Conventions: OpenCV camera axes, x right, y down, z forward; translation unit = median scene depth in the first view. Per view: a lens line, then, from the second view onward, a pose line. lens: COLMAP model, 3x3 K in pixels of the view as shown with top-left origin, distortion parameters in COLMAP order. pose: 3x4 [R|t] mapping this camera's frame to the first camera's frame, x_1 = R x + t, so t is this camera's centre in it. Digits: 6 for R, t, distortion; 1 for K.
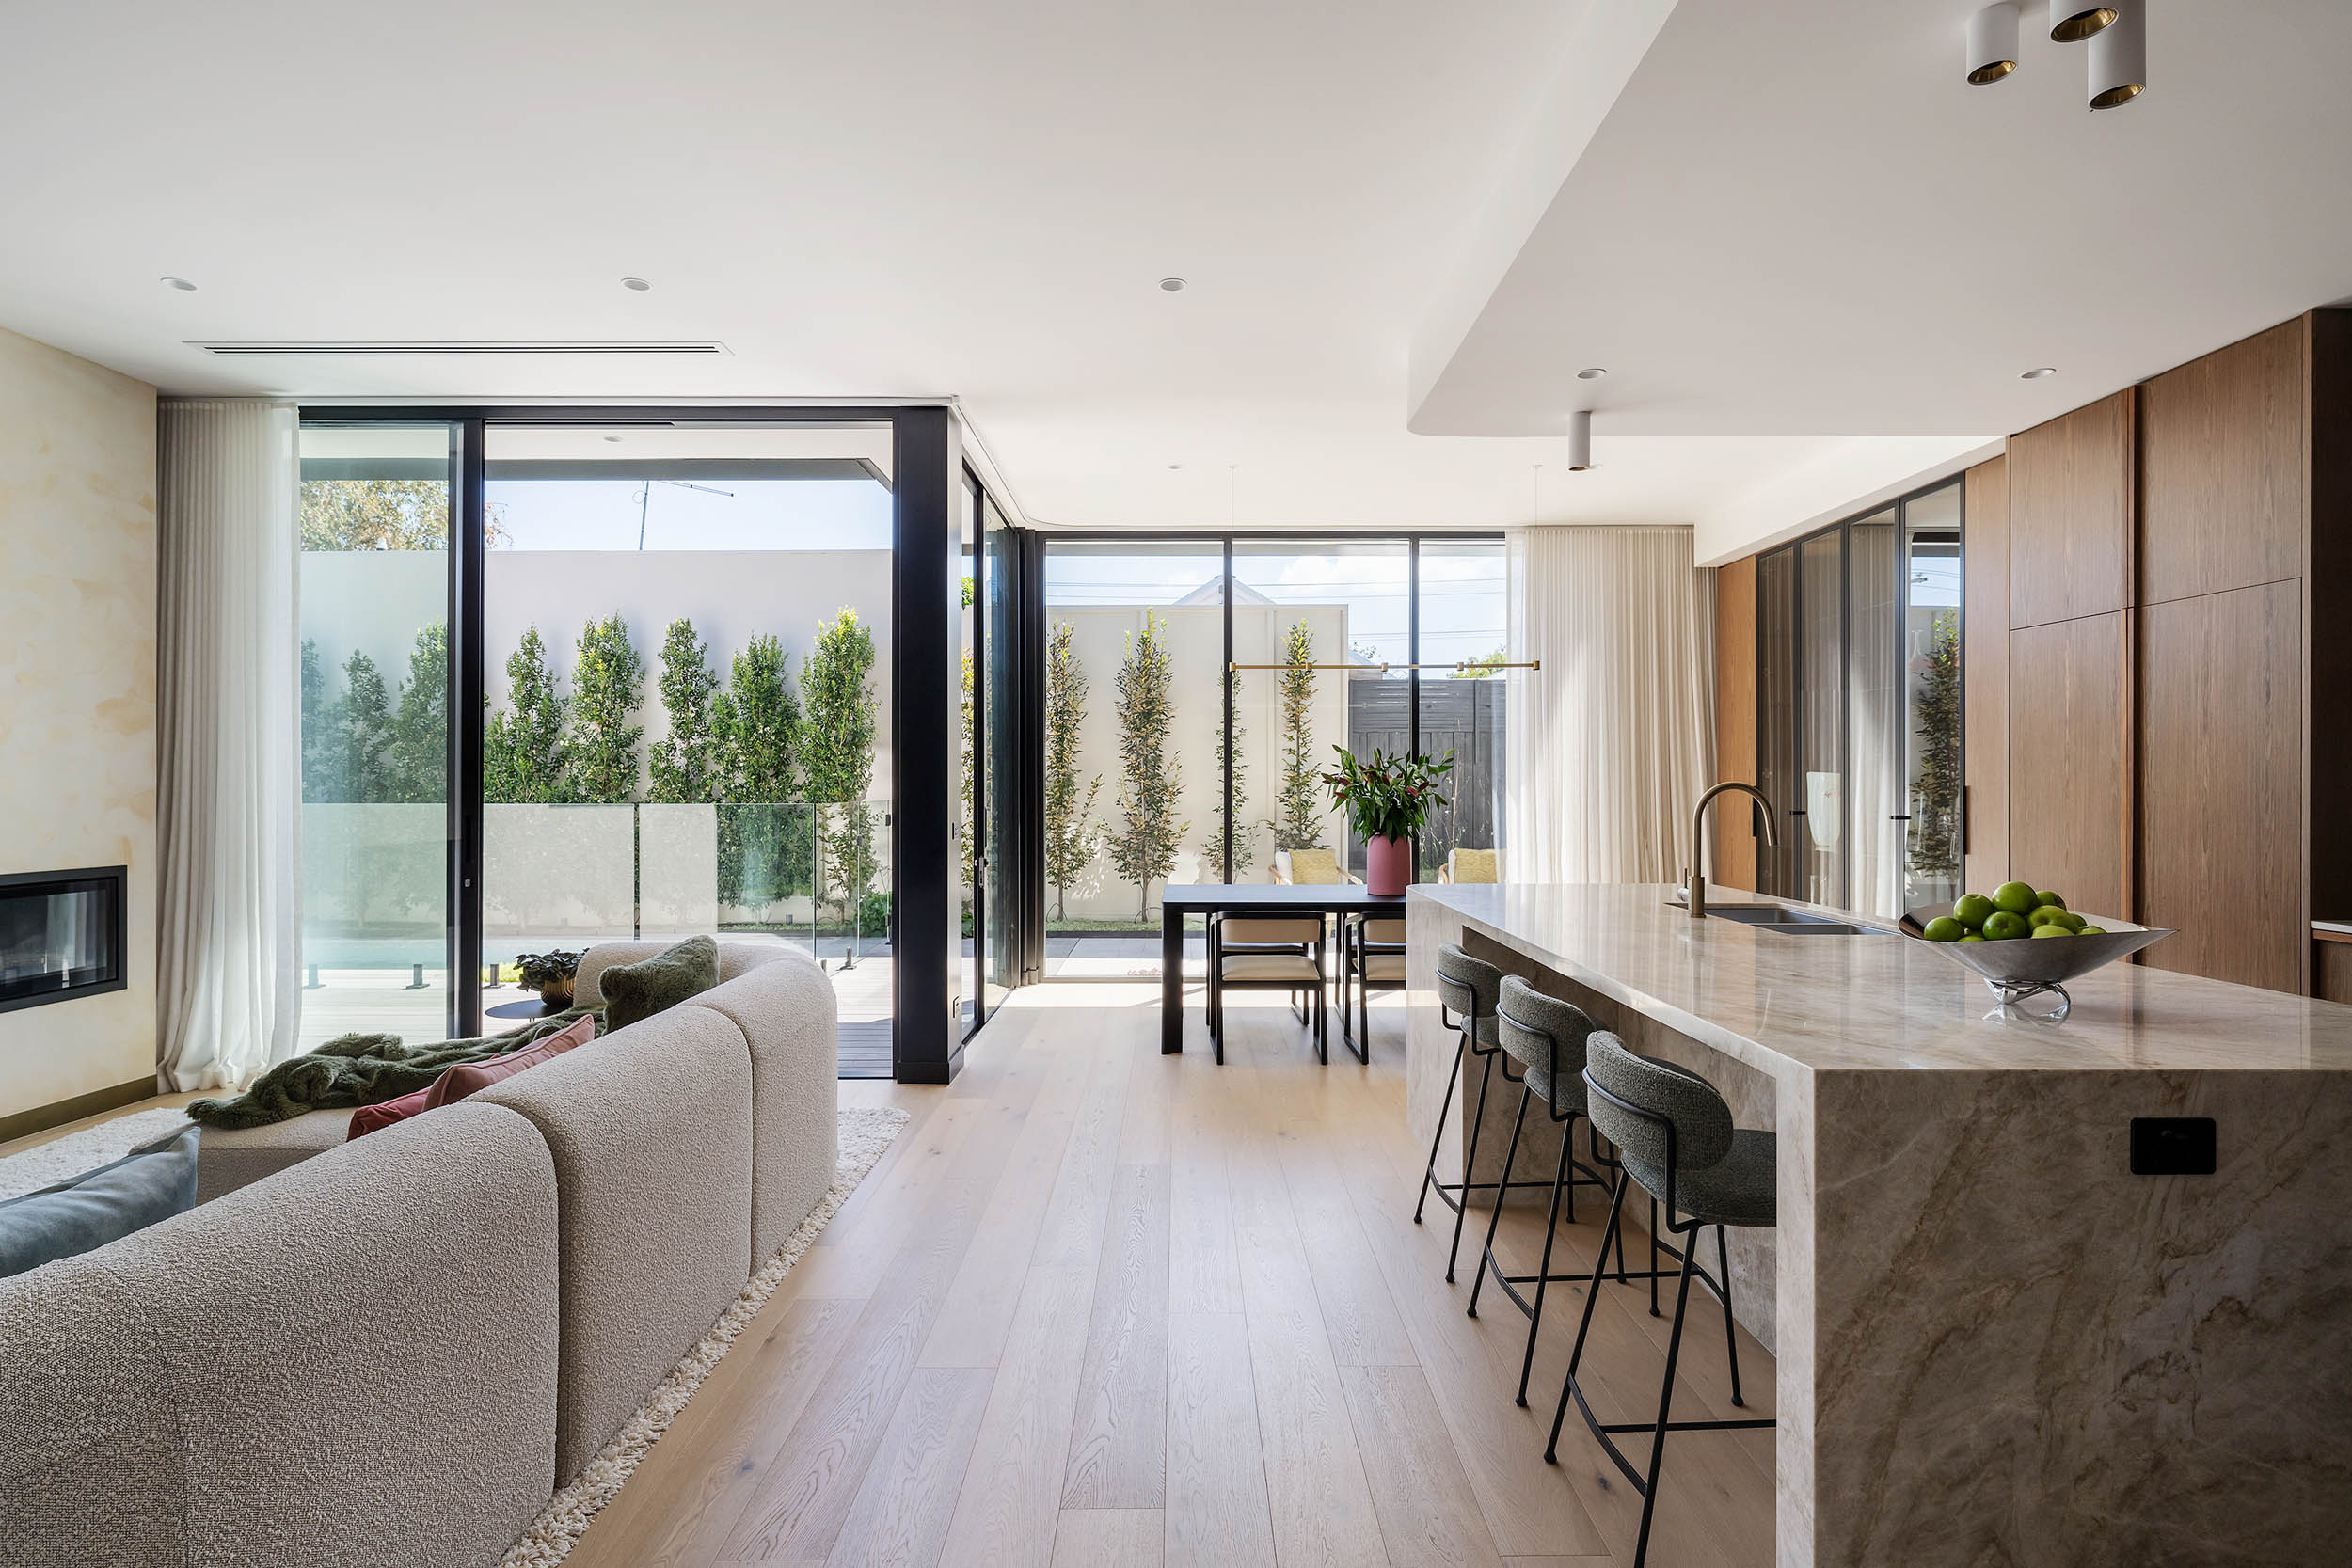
lens RADIAL K [[1163.8, 0, 1176.0], [0, 1163.8, 784.0], [0, 0, 1]] dist [-0.000988, 0.000342]
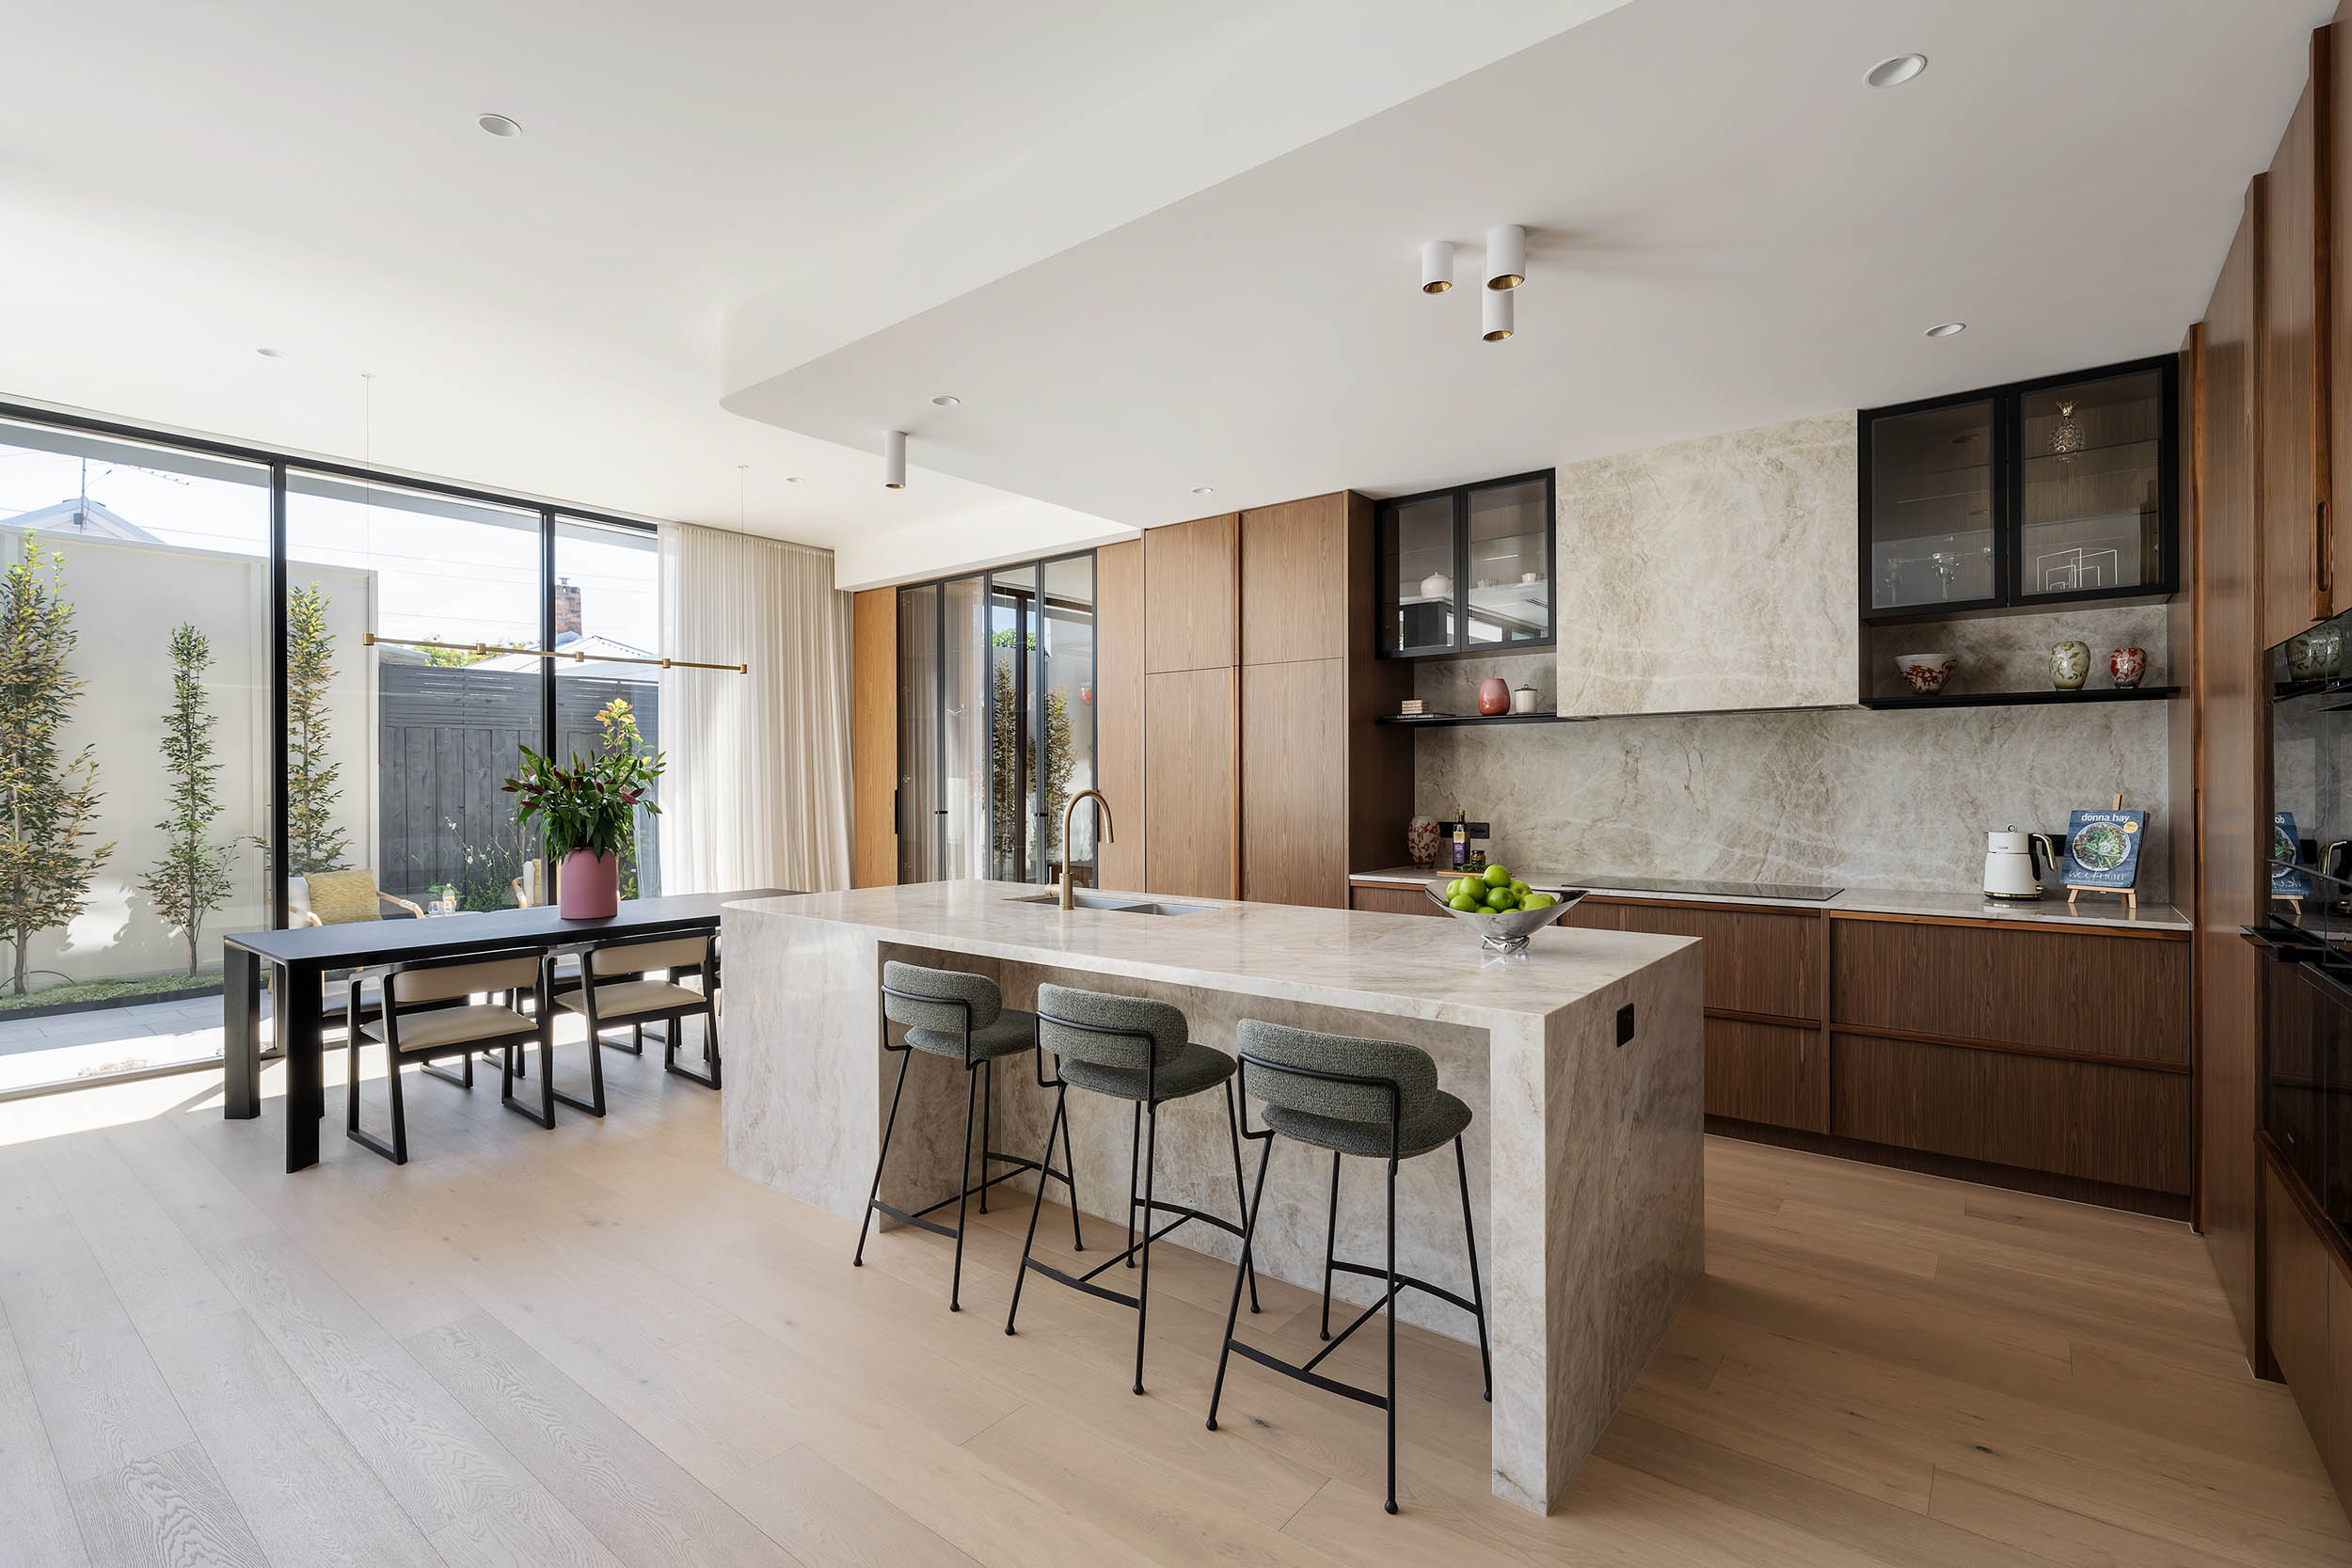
lens RADIAL K [[1072.0, 0, 1176.0], [0, 1072.0, 784.0], [0, 0, 1]] dist [-0.001939, -0.000643]
pose [[0.619935, -0.004389, 0.784641, -0.150609], [0.003669, 0.999990, 0.002695, -0.005148], [-0.784644, 0.001208, 0.619945, 0.130832]]
